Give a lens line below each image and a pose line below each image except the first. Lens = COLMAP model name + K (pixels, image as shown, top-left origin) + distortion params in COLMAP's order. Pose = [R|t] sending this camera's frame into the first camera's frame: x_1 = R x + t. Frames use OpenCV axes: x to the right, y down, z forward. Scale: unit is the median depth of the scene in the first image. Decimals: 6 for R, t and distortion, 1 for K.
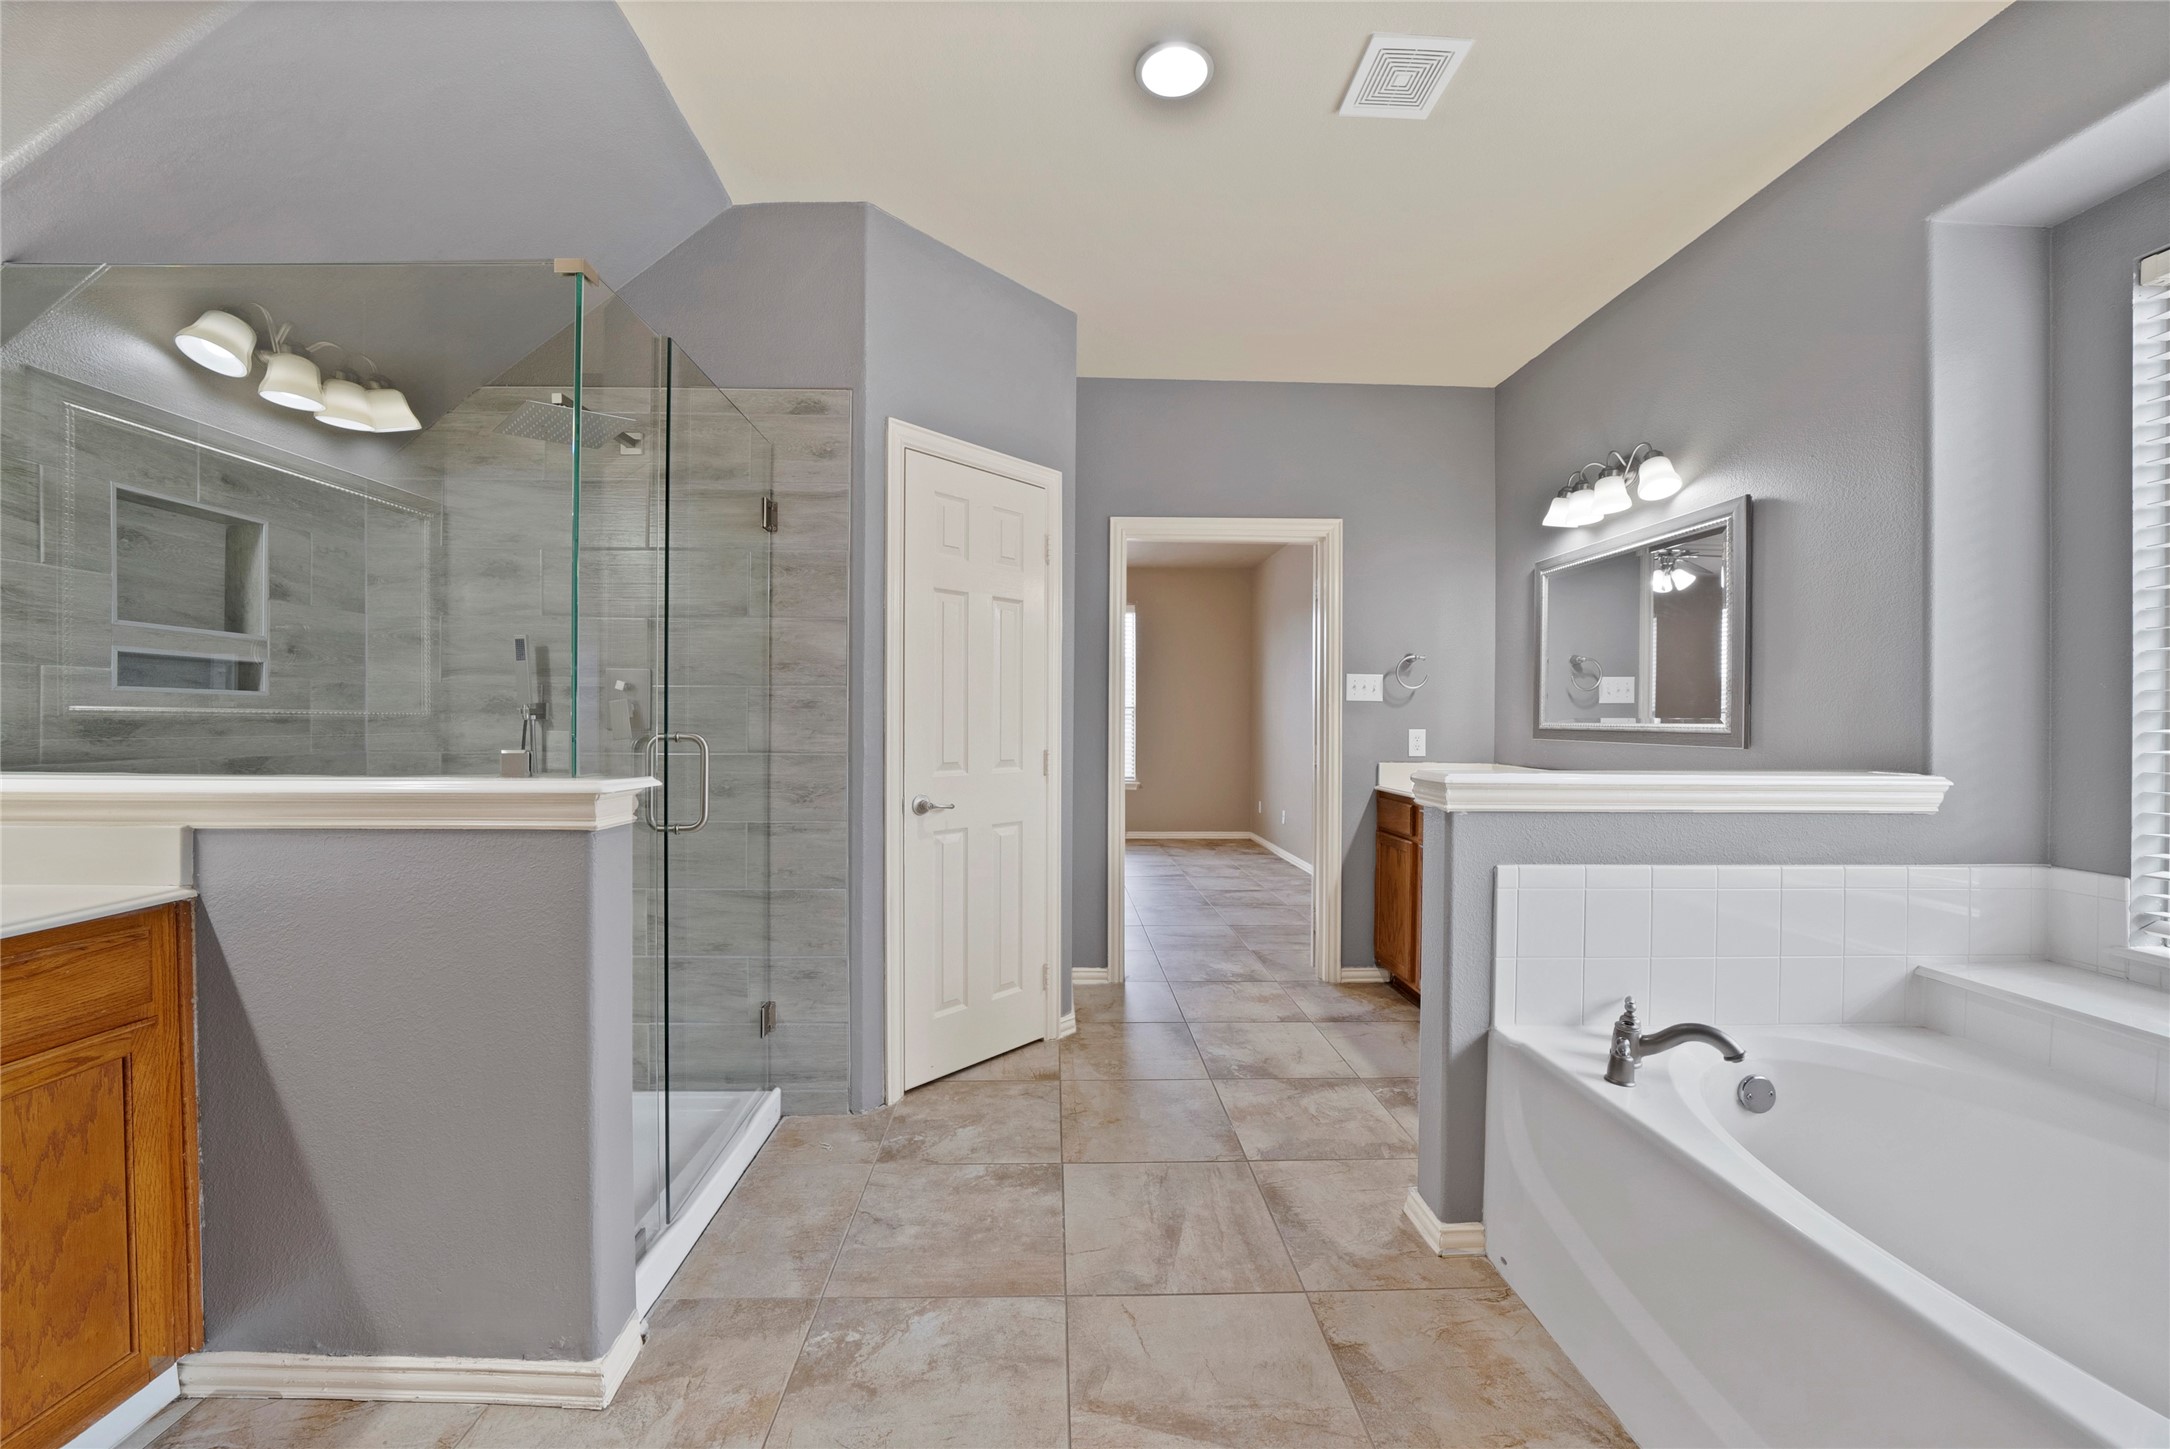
lens RADIAL K [[784.9, 0, 1077.1], [0, 784.9, 736.4], [0, 0, 1]] dist [-0.013453, 0.000020]
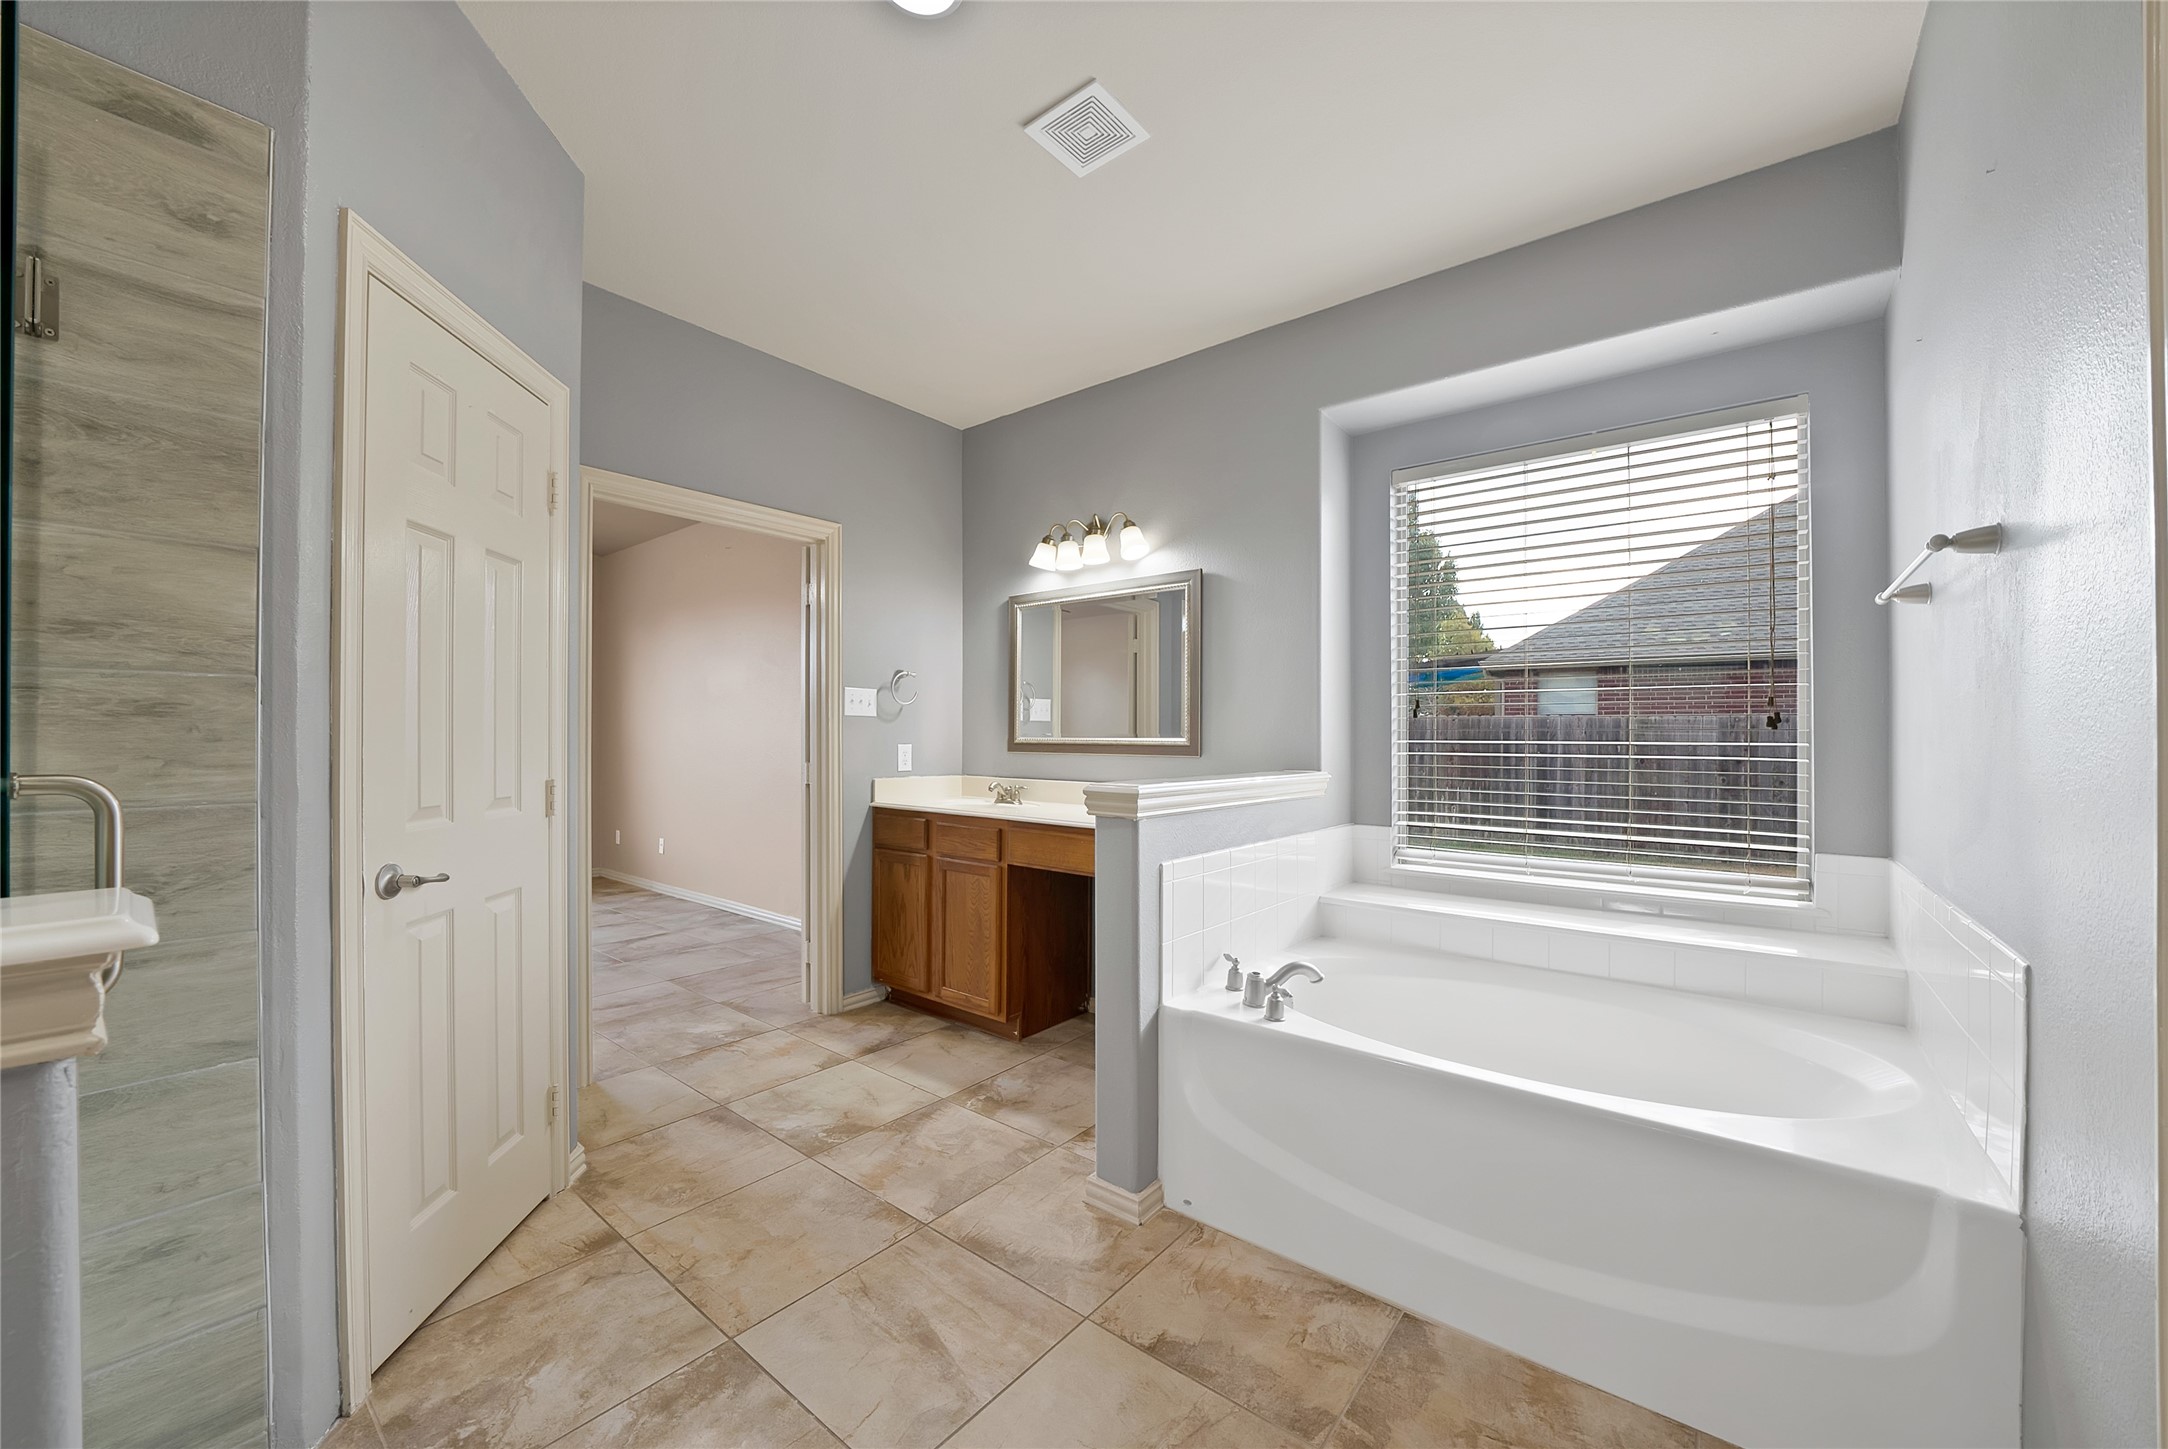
lens RADIAL K [[800.6, 0, 1084.3], [0, 800.6, 745.5], [0, 0, 1]] dist [-0.014687, 0.000336]
pose [[0.670507, -0.011283, 0.741817, -0.292000], [0.015461, 0.999880, 0.001234, -0.008198], [-0.741742, 0.010642, 0.670601, 0.209100]]
